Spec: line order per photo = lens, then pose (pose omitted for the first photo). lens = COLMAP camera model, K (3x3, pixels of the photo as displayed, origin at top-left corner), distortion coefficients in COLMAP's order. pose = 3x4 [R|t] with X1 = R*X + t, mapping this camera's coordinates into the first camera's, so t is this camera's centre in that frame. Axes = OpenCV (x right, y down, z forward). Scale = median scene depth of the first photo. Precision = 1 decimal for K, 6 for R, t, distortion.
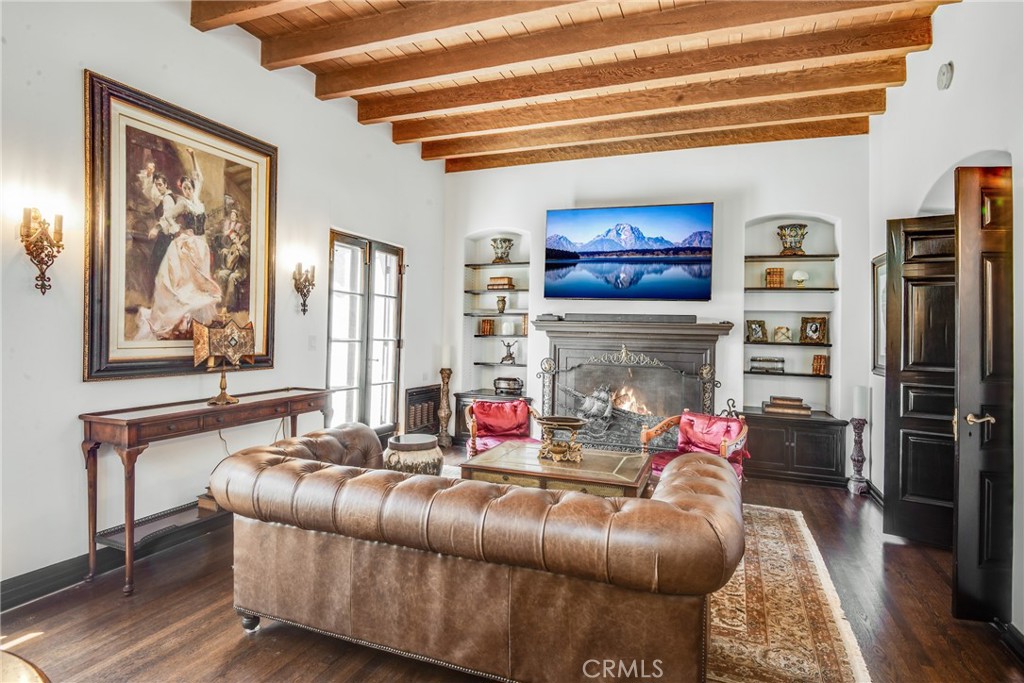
lens RADIAL K [[564.2, 0, 513.4], [0, 564.2, 337.0], [0, 0, 1]] dist [-0.002976, -0.000527]
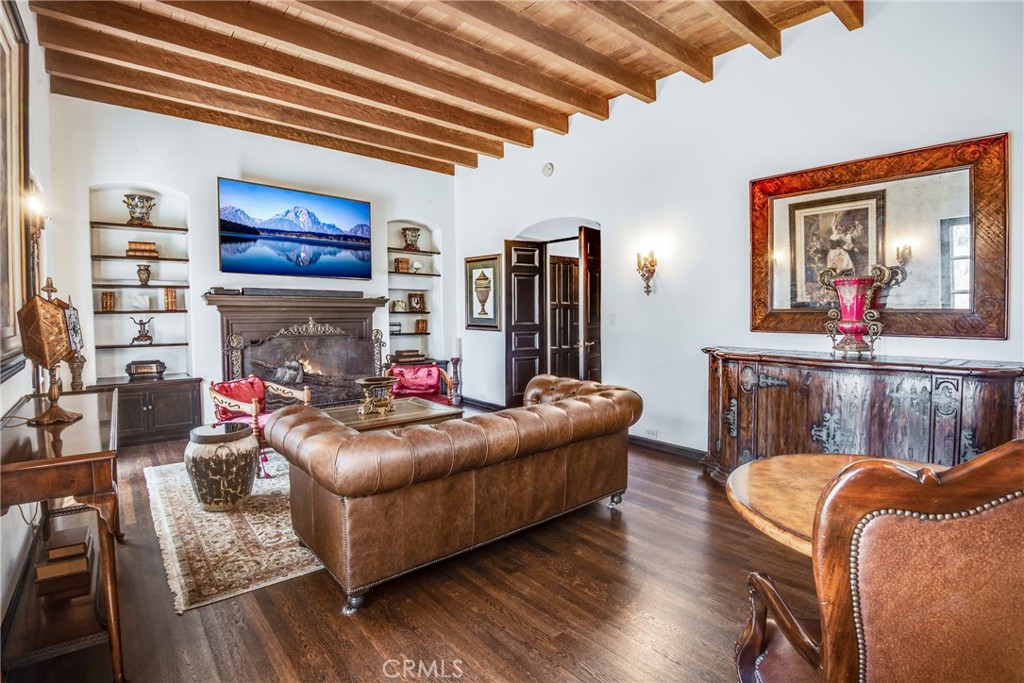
lens RADIAL K [[523.0, 0, 510.6], [0, 523.0, 342.5], [0, 0, 1]] dist [0.027716, 0.000573]
pose [[0.466099, -0.079263, 0.881175, -0.547613], [0.015464, 0.996556, 0.081462, -0.015027], [-0.884598, -0.024343, 0.465719, 0.155577]]
